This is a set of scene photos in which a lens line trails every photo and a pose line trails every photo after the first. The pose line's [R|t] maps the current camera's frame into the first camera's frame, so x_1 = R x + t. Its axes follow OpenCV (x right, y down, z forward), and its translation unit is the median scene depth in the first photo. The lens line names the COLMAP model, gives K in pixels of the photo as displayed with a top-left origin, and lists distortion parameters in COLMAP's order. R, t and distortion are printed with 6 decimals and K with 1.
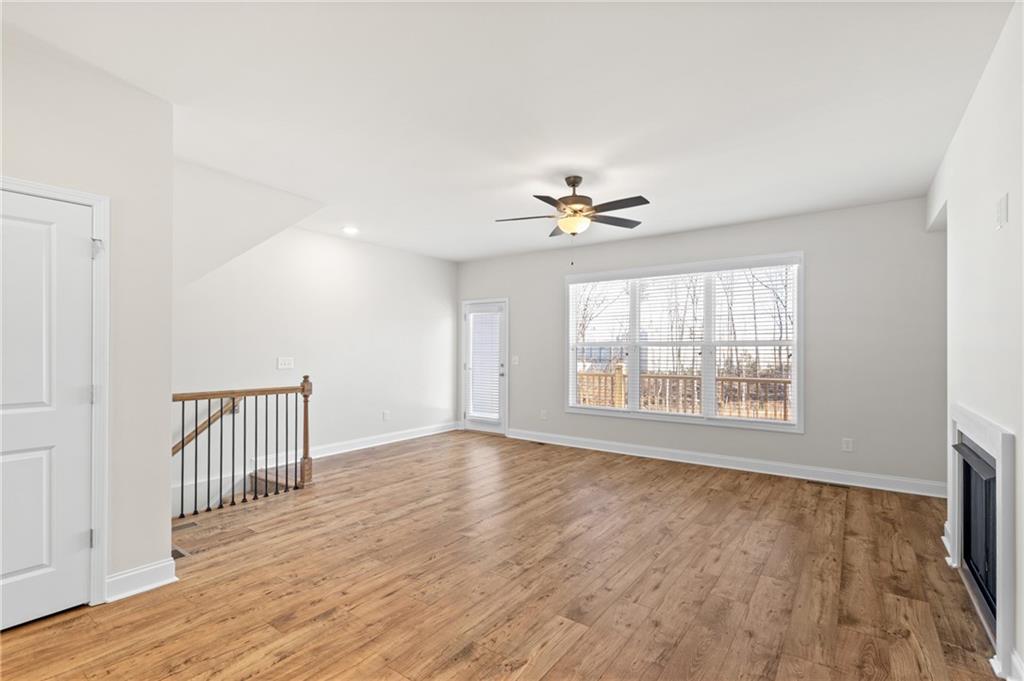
lens RADIAL K [[468.8, 0, 511.5], [0, 468.8, 343.1], [0, 0, 1]] dist [0.003116, -0.000602]
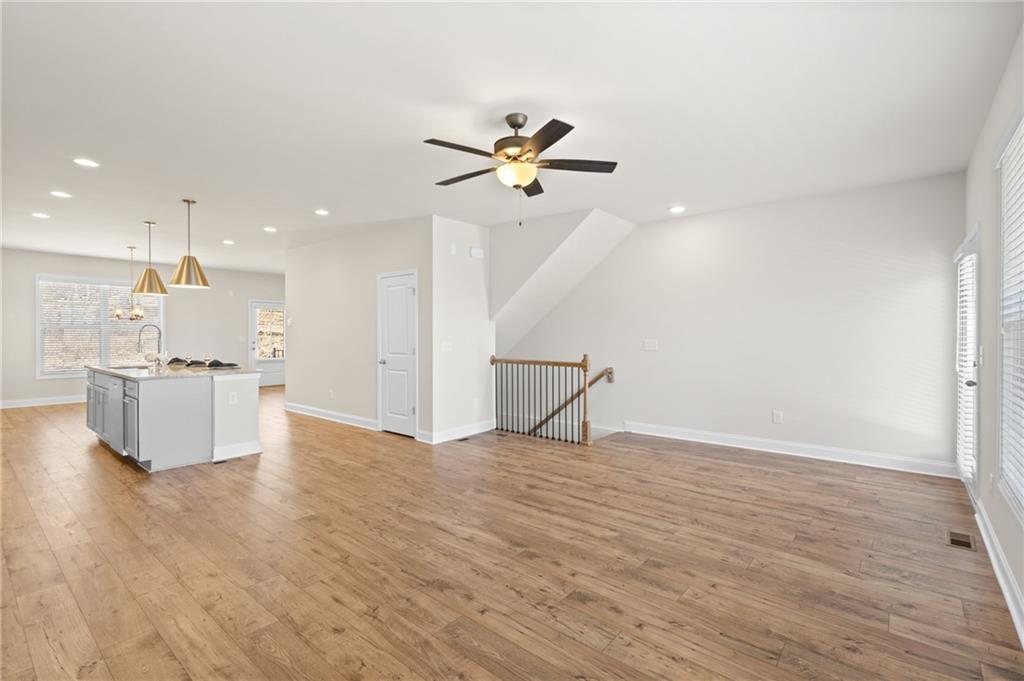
lens RADIAL K [[468.8, 0, 516.0], [0, 468.8, 336.8], [0, 0, 1]] dist [0.003116, -0.000602]
pose [[-0.055670, 0.007132, -0.998424, 0.923663], [0.011452, 0.999913, 0.006504, 0.015570], [0.998384, -0.011072, -0.055747, 1.035877]]
